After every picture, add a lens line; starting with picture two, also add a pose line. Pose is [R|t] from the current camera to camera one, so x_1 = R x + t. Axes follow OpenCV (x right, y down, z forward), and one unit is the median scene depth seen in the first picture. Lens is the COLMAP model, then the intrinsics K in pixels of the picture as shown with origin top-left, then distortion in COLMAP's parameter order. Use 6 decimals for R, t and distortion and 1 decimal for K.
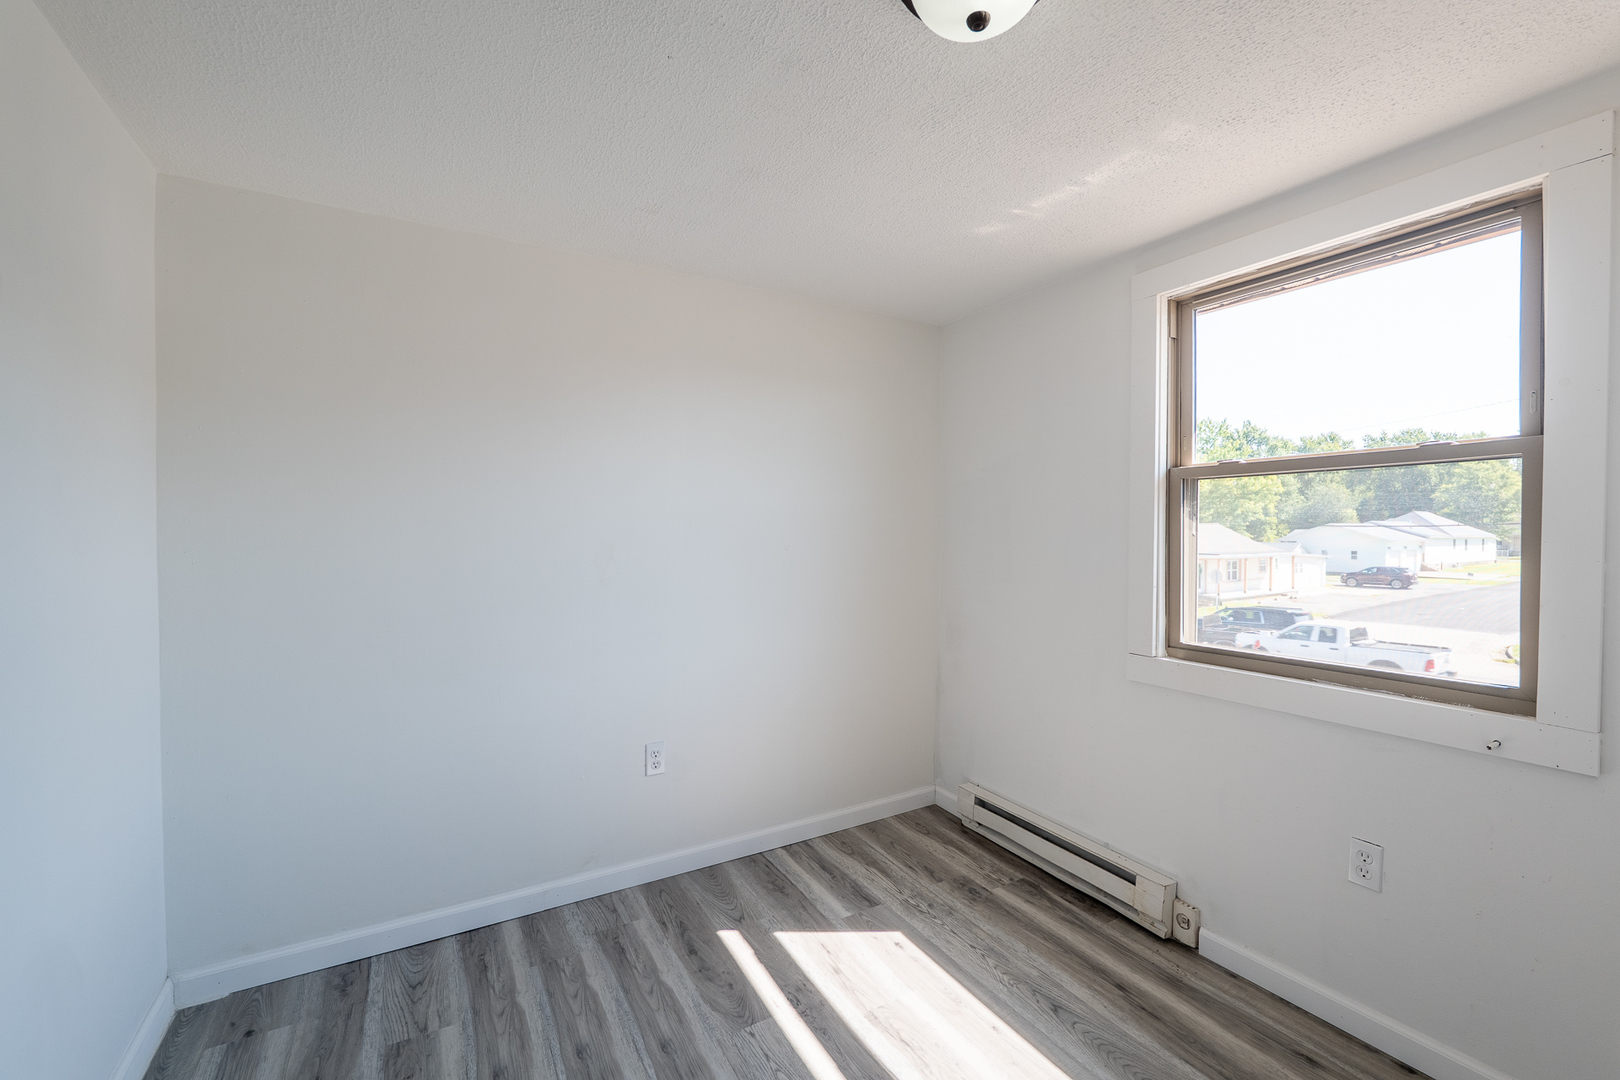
lens RADIAL K [[675.6, 0, 814.0], [0, 675.6, 538.1], [0, 0, 1]] dist [-0.010471, 0.000313]
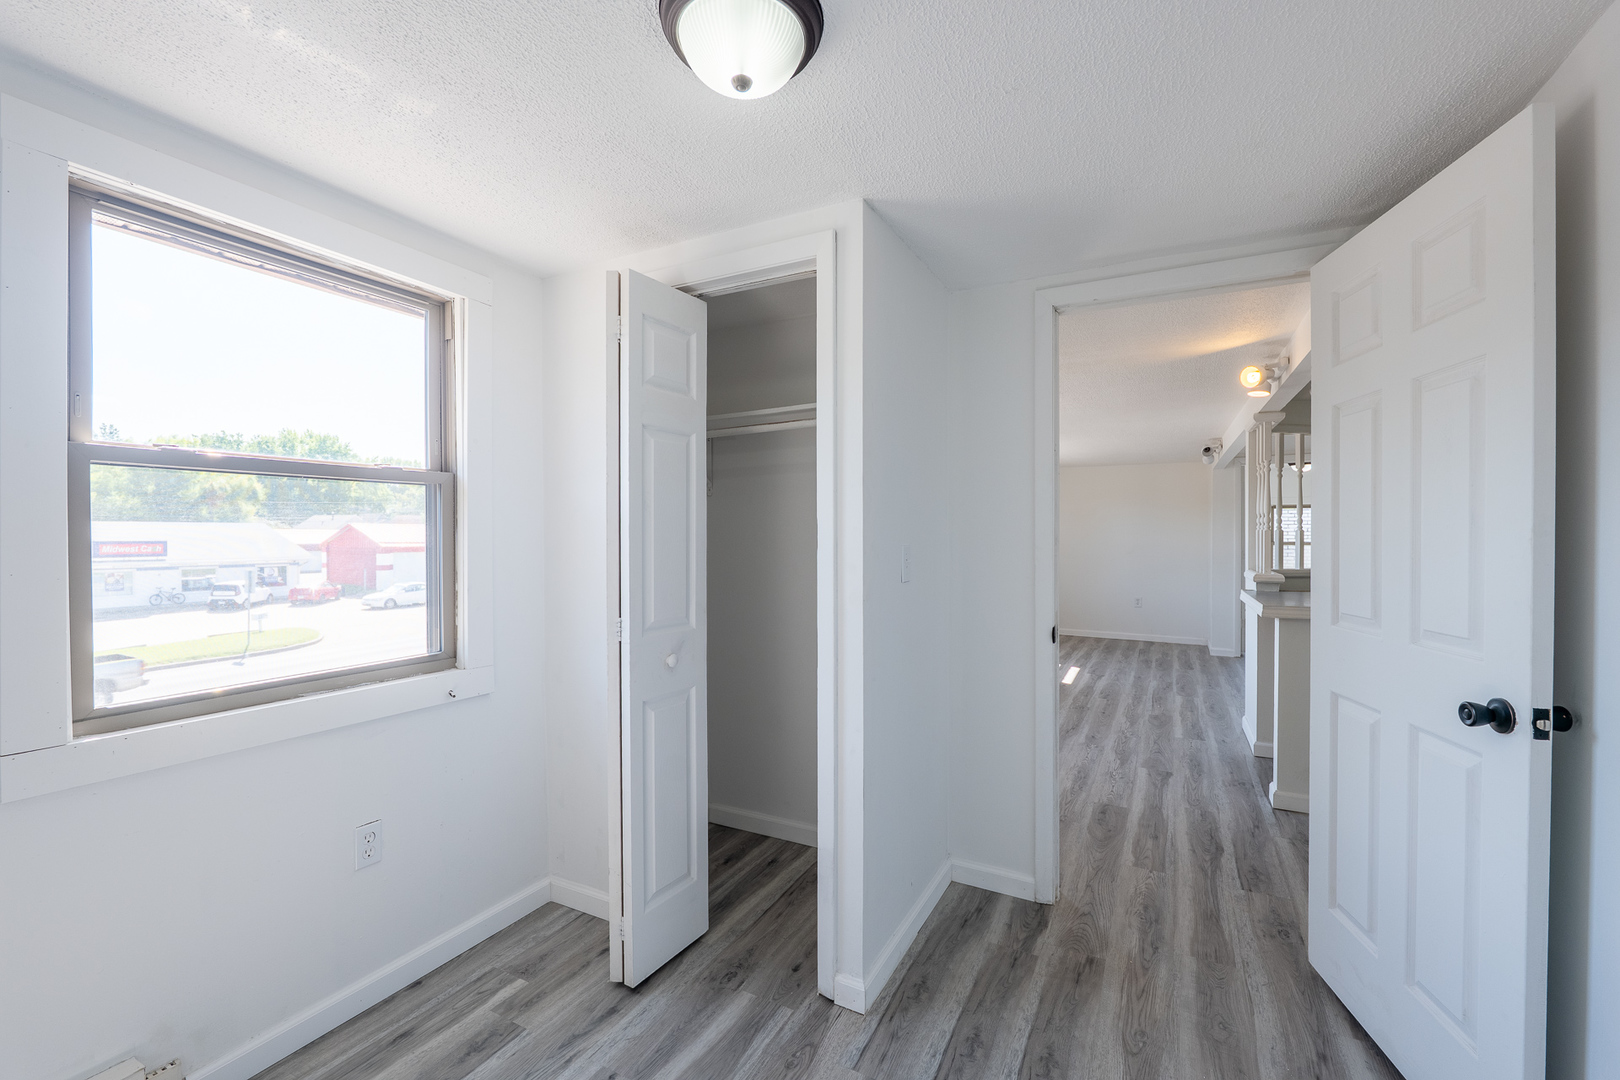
lens RADIAL K [[675.6, 0, 811.8], [0, 675.6, 540.7], [0, 0, 1]] dist [-0.010471, 0.000313]
pose [[-0.522673, -0.004211, 0.852523, -0.443561], [0.007287, 0.999929, 0.009407, -0.012139], [-0.852502, 0.011129, -0.522606, 0.869767]]
